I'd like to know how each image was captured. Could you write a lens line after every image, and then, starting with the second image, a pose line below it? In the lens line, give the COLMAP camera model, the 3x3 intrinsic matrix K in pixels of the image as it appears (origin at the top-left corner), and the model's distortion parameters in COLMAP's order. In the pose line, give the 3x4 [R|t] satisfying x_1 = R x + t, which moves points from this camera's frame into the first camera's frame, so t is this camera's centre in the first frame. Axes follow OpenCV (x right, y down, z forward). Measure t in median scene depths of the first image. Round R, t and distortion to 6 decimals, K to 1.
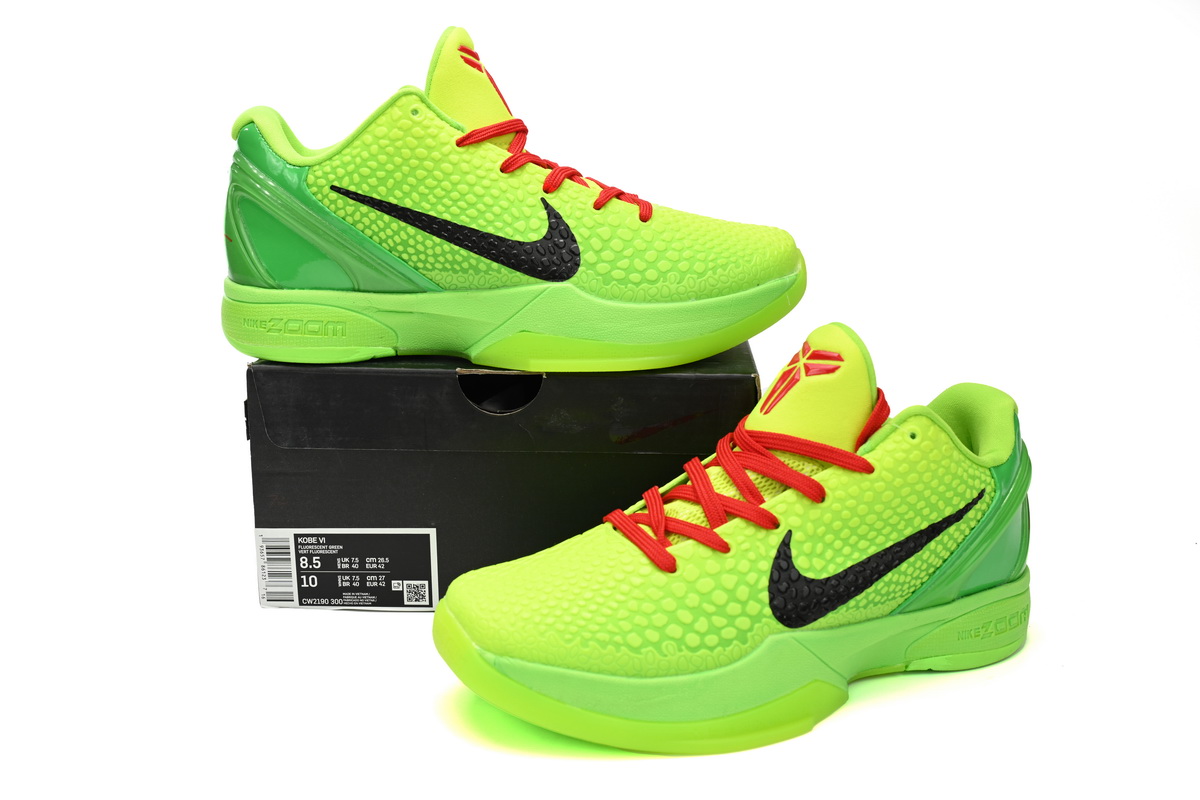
lens RADIAL K [[1311.5, 0, 601.7], [0, 1311.5, 397.8], [0, 0, 1]] dist [0.074903, 0.000000]
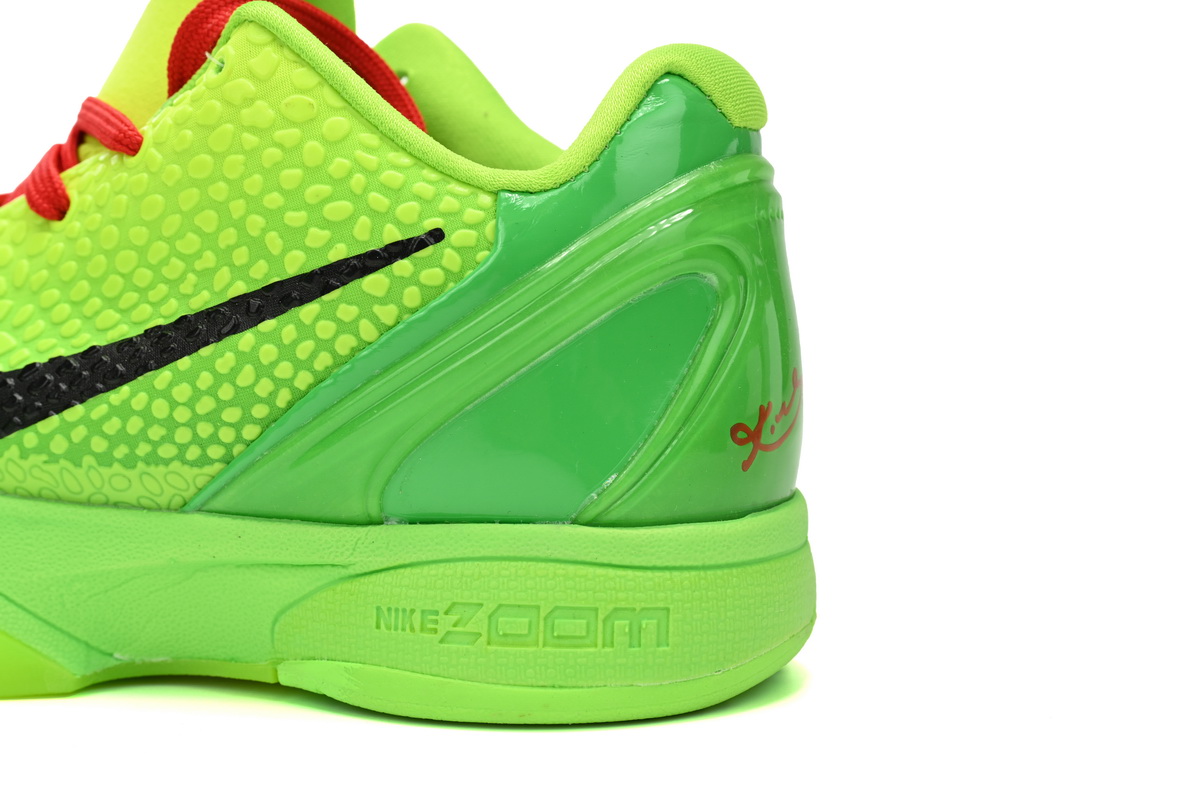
lens RADIAL K [[1717.7, 0, 600.0], [0, 1717.7, 402.6], [0, 0, 1]] dist [-0.008631, 0.000000]
pose [[0.702409, 0.052254, -0.709853, 0.704022], [-0.159760, 0.983430, -0.085693, 0.158885], [0.693612, 0.173597, 0.699118, 0.715226]]
